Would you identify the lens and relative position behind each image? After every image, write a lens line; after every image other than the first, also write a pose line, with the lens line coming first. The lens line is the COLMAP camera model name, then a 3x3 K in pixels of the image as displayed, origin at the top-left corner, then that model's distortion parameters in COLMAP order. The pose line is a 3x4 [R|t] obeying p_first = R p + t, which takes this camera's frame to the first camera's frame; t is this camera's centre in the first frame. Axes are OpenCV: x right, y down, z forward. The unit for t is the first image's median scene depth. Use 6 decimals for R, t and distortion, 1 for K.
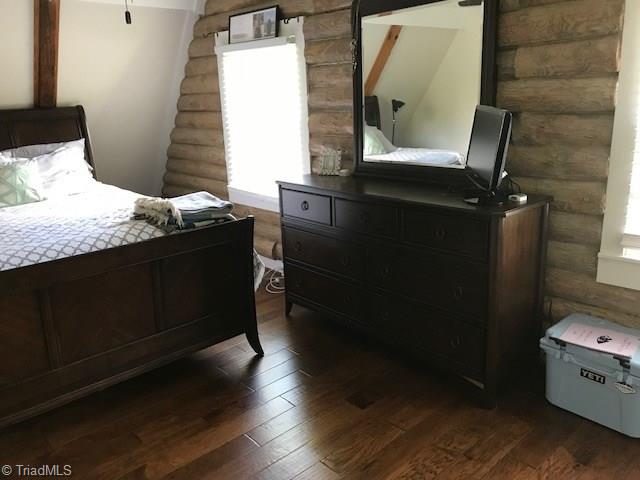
lens RADIAL K [[524.6, 0, 320.0], [0, 524.6, 240.0], [0, 0, 1]] dist [-0.008349, 0.003518]
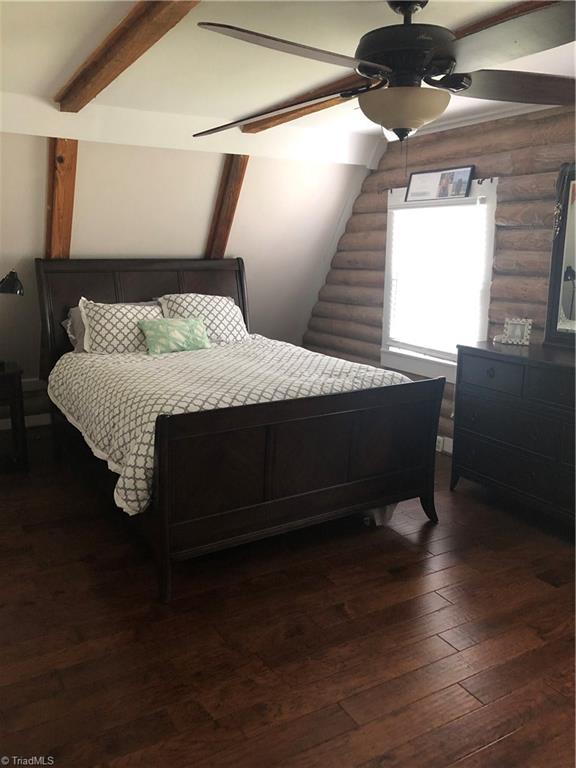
lens RADIAL K [[629.2, 0, 288.0], [0, 629.2, 384.0], [0, 0, 1]] dist [0.006334, 0.003282]
pose [[0.972537, 0.084888, -0.216717, -0.119788], [-0.097067, 0.994206, -0.046167, 0.036619], [0.211543, 0.065936, 0.975142, -0.167329]]
